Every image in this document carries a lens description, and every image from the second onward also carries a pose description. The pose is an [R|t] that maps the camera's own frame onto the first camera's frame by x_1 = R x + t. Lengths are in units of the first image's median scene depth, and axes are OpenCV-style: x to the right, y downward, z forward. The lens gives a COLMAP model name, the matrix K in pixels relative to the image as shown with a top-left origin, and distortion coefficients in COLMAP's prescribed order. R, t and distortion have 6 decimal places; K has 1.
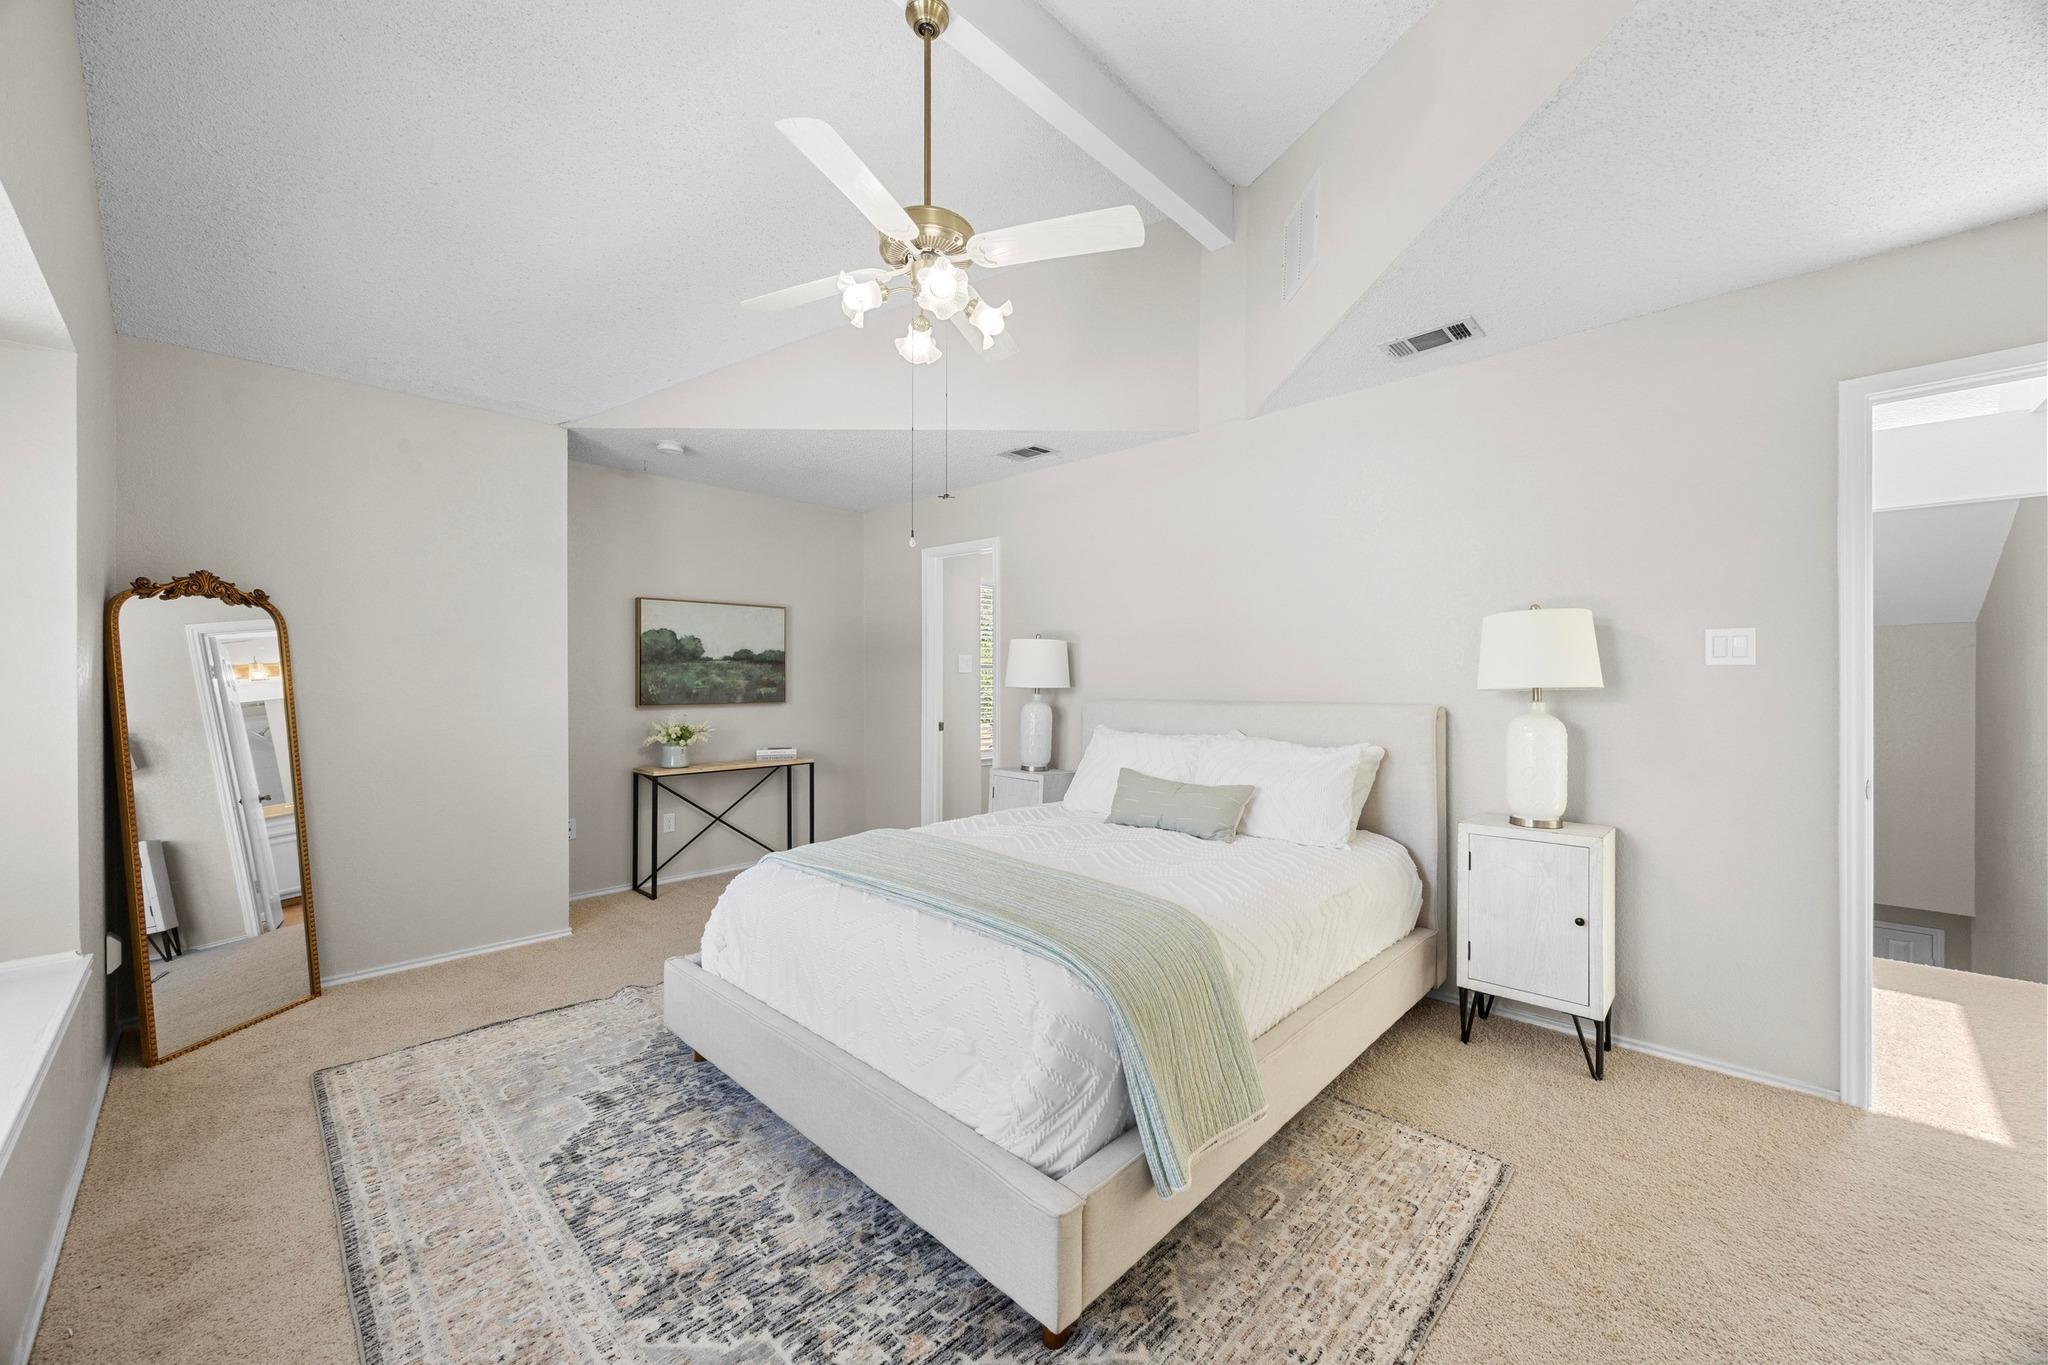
lens RADIAL K [[774.4, 0, 1015.6], [0, 774.4, 676.4], [0, 0, 1]] dist [-0.002581, -0.000258]
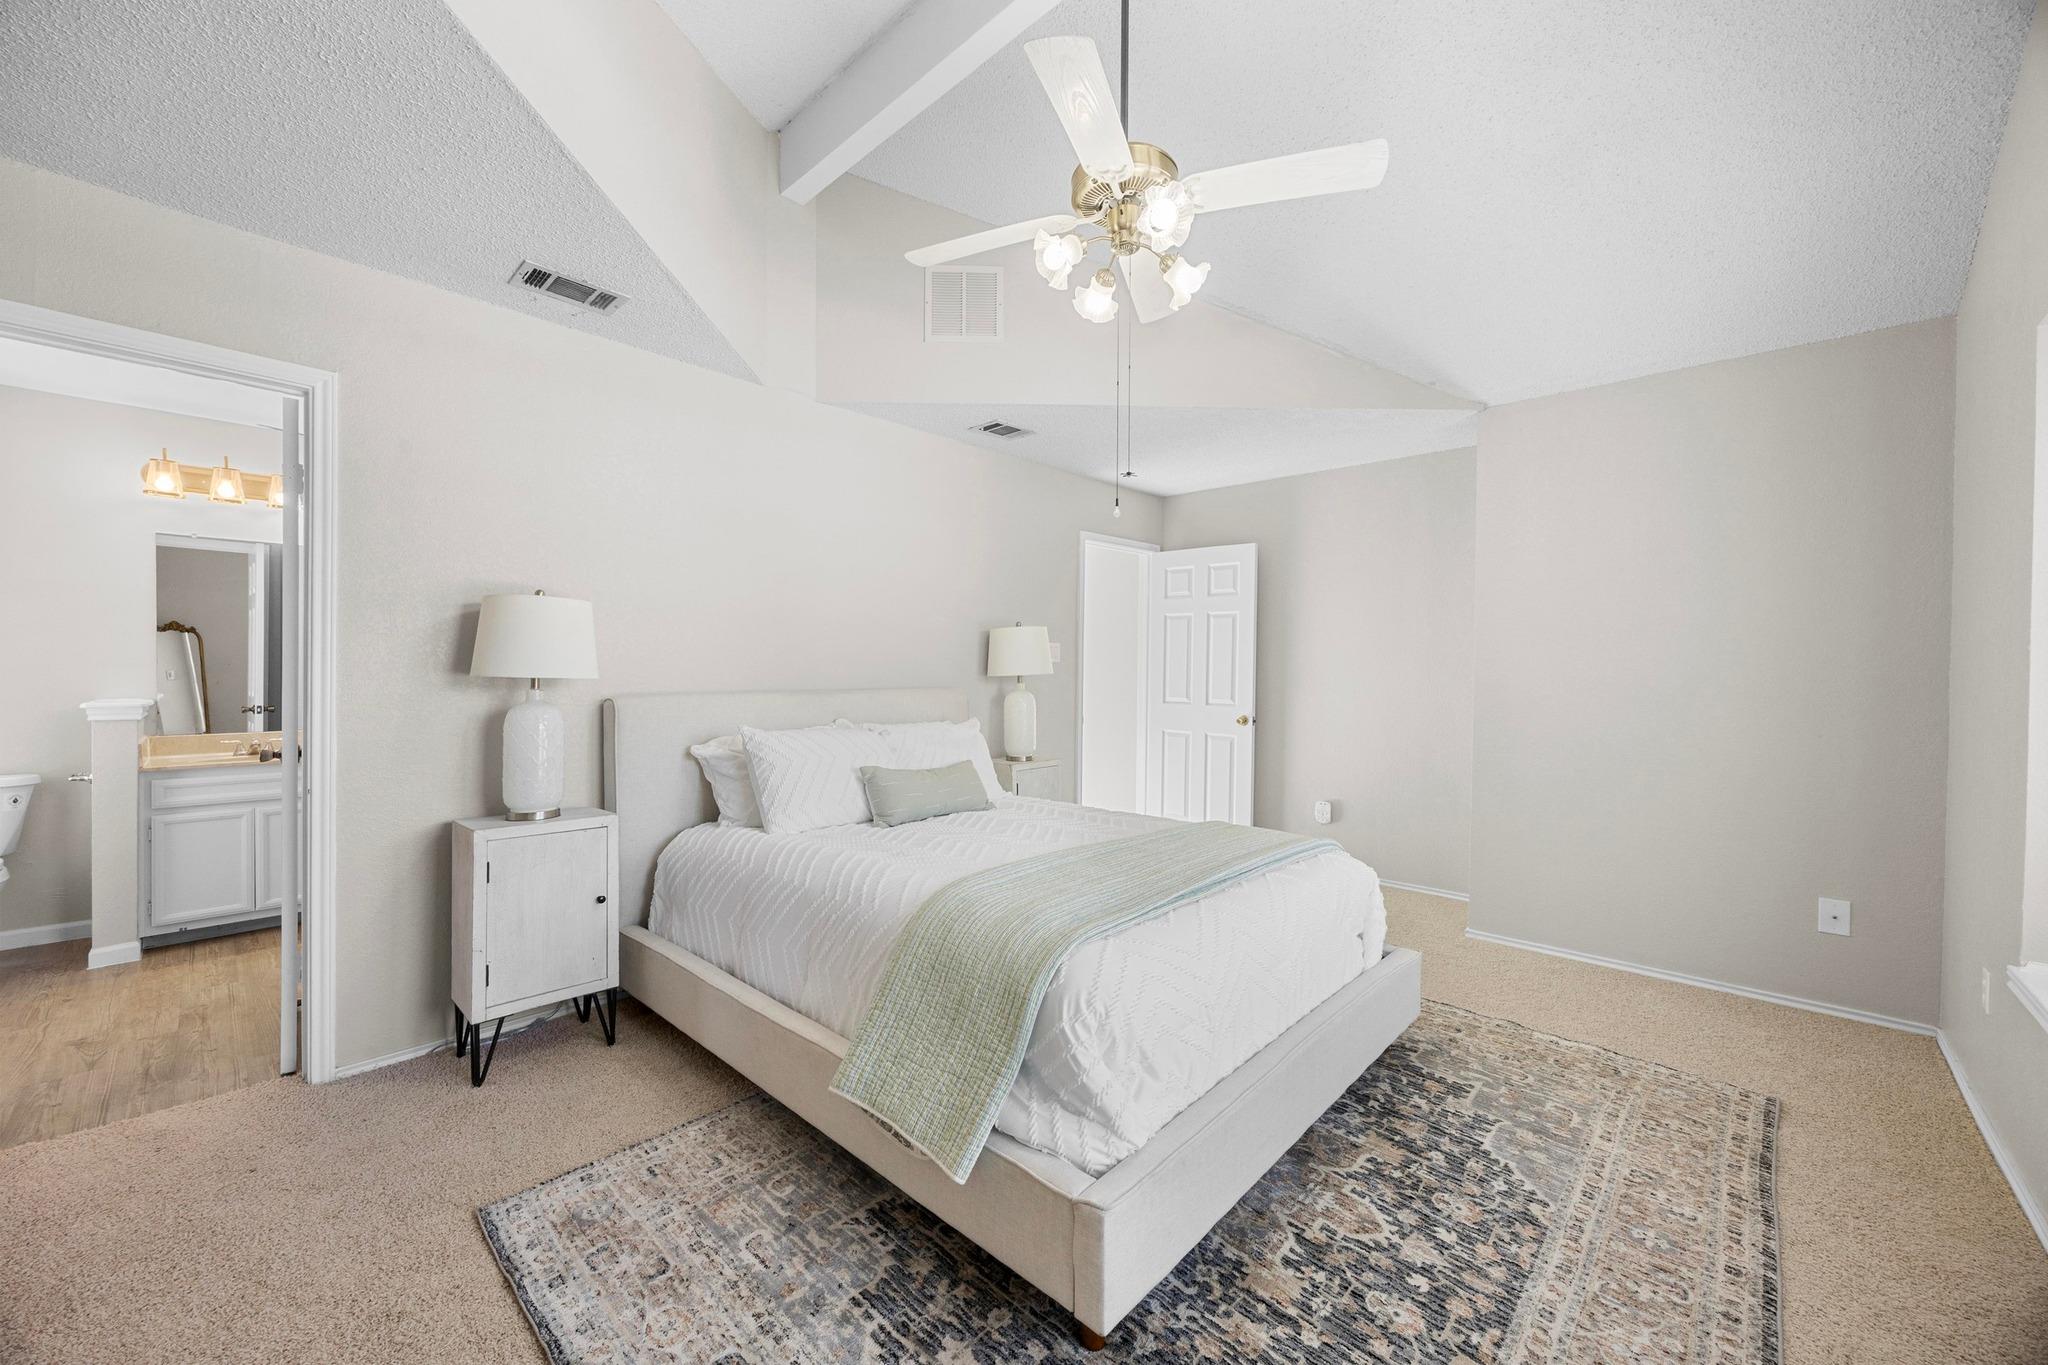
lens RADIAL K [[774.4, 0, 1015.6], [0, 774.4, 676.4], [0, 0, 1]] dist [-0.002581, -0.000258]
pose [[-0.014484, -0.007466, 0.999867, -1.364120], [-0.008387, 0.999938, 0.007345, 0.009657], [-0.999860, -0.008280, -0.014546, 1.512267]]
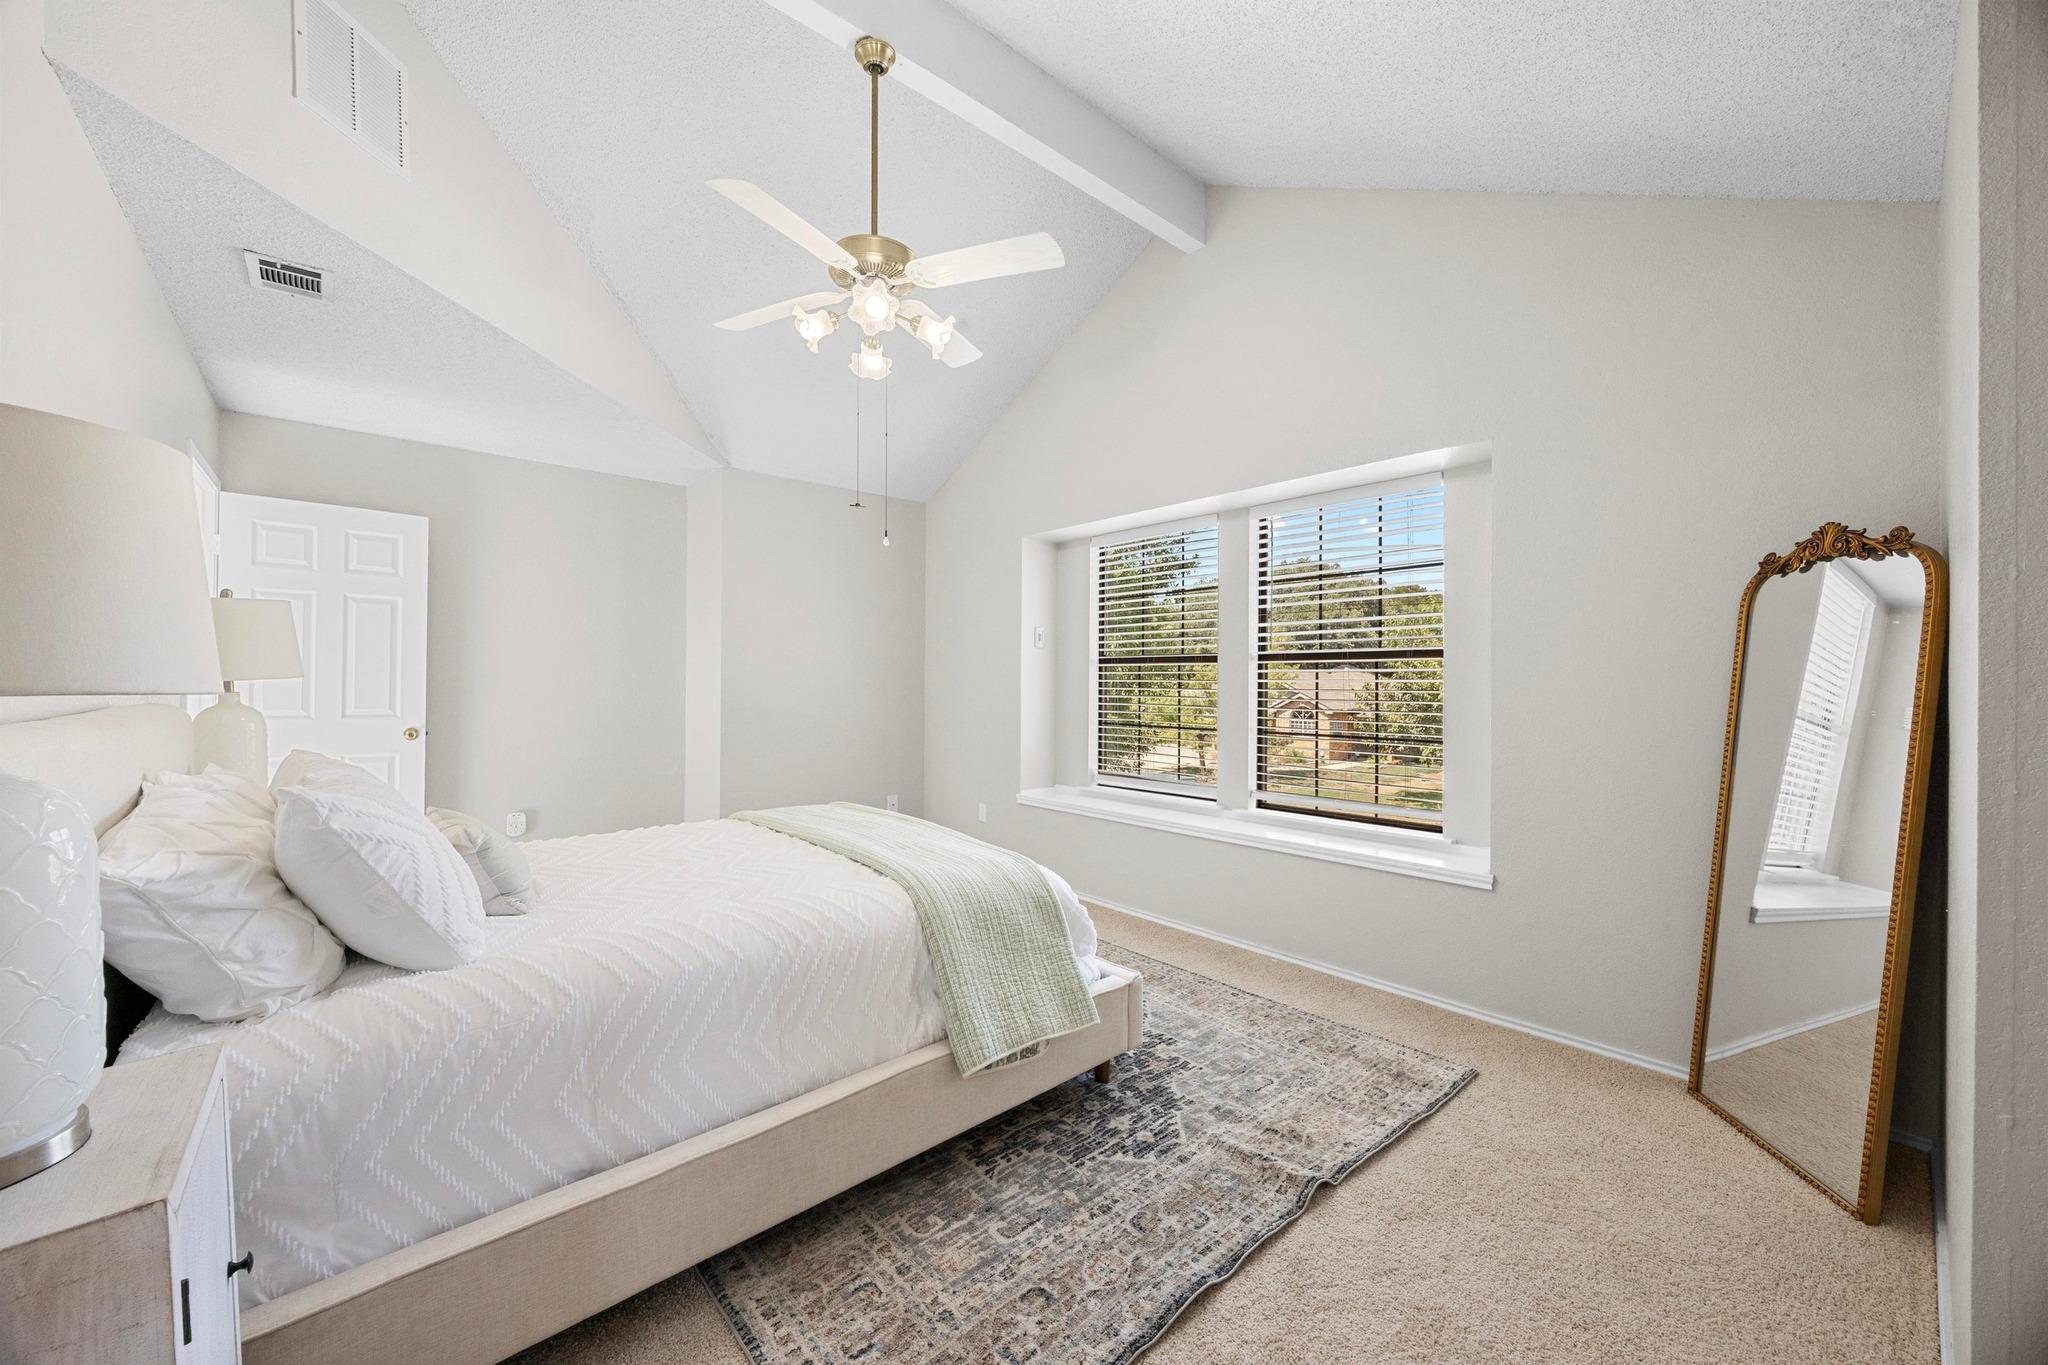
lens RADIAL K [[774.4, 0, 1015.6], [0, 774.4, 676.4], [0, 0, 1]] dist [-0.002581, -0.000258]
pose [[-0.996340, -0.001175, 0.085476, -0.525388], [-0.001052, 0.999998, 0.001480, 0.011028], [-0.085477, 0.001385, -0.996339, 2.759700]]
